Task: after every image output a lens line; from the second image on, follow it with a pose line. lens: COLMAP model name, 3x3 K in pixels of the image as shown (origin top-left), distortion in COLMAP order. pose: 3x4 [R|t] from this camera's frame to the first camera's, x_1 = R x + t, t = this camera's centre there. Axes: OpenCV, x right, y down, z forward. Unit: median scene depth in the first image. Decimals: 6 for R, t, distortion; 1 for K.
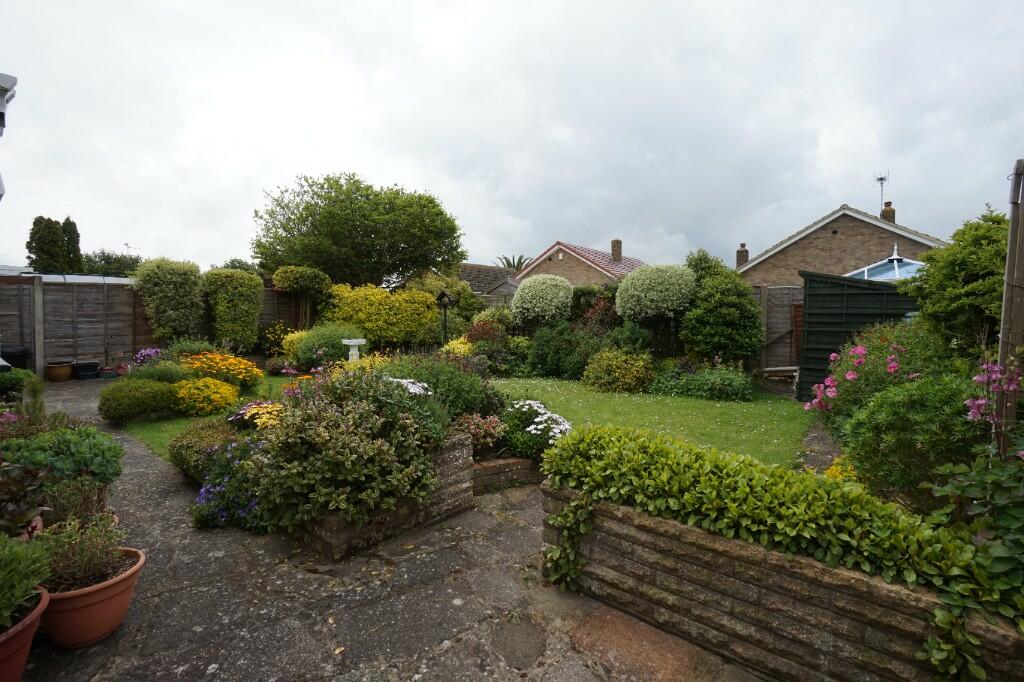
lens RADIAL K [[457.7, 0, 510.3], [0, 457.7, 319.5], [0, 0, 1]] dist [-0.047428, 0.015606]
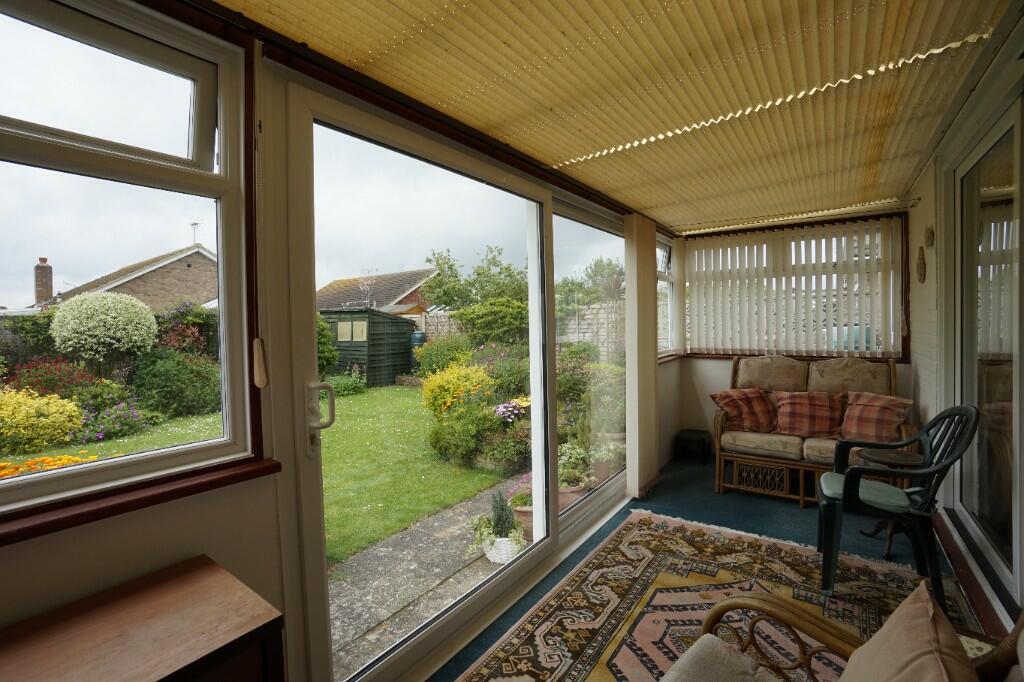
lens RADIAL K [[457.7, 0, 507.7], [0, 457.7, 332.3], [0, 0, 1]] dist [-0.047428, 0.015606]
pose [[-0.025219, -0.016035, 0.999553, -0.432479], [0.043585, 0.998903, 0.017124, -0.010663], [-0.998731, 0.043998, -0.024493, 0.229655]]
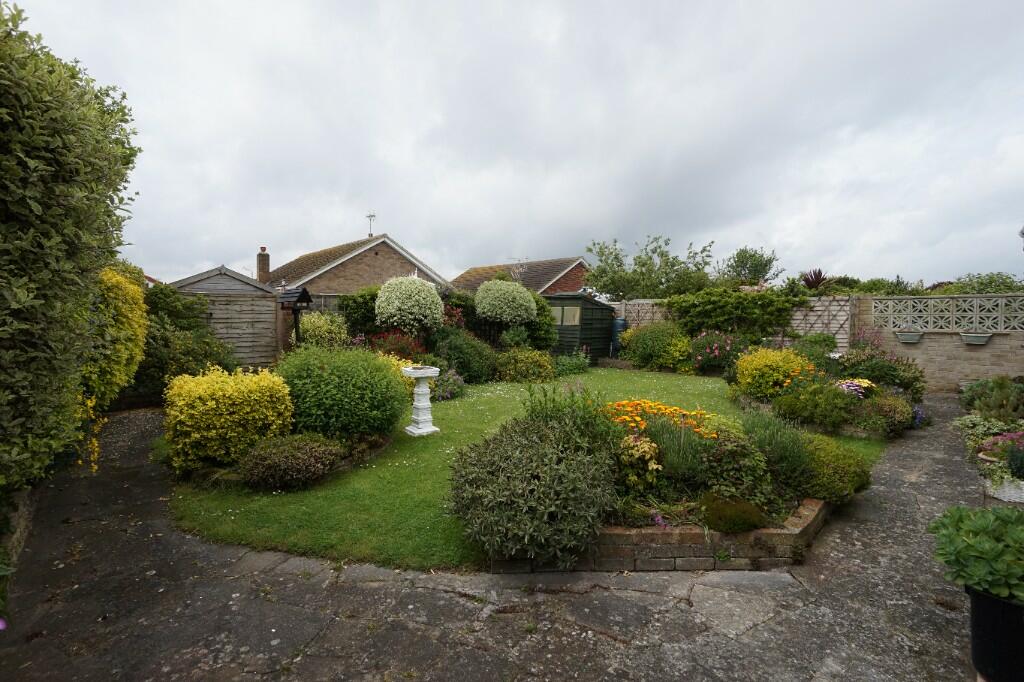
lens RADIAL K [[457.7, 0, 507.2], [0, 457.7, 334.9], [0, 0, 1]] dist [-0.047428, 0.015606]
pose [[0.163222, -0.044534, 0.985584, -0.500349], [0.016314, 0.998966, 0.042436, -0.012822], [-0.986454, 0.009152, 0.163780, 0.423787]]
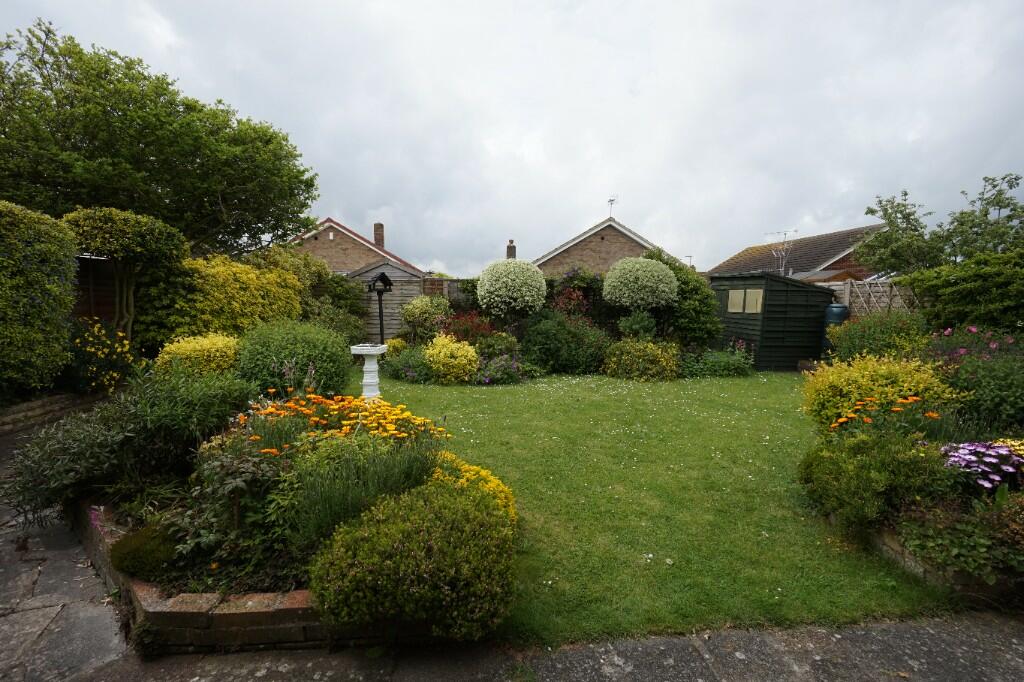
lens RADIAL K [[457.7, 0, 508.7], [0, 457.7, 333.9], [0, 0, 1]] dist [-0.047428, 0.015606]
pose [[0.740130, -0.043362, 0.671065, -0.336939], [0.006189, 0.998316, 0.057682, -0.003479], [-0.672436, -0.038539, 0.739152, 0.223513]]
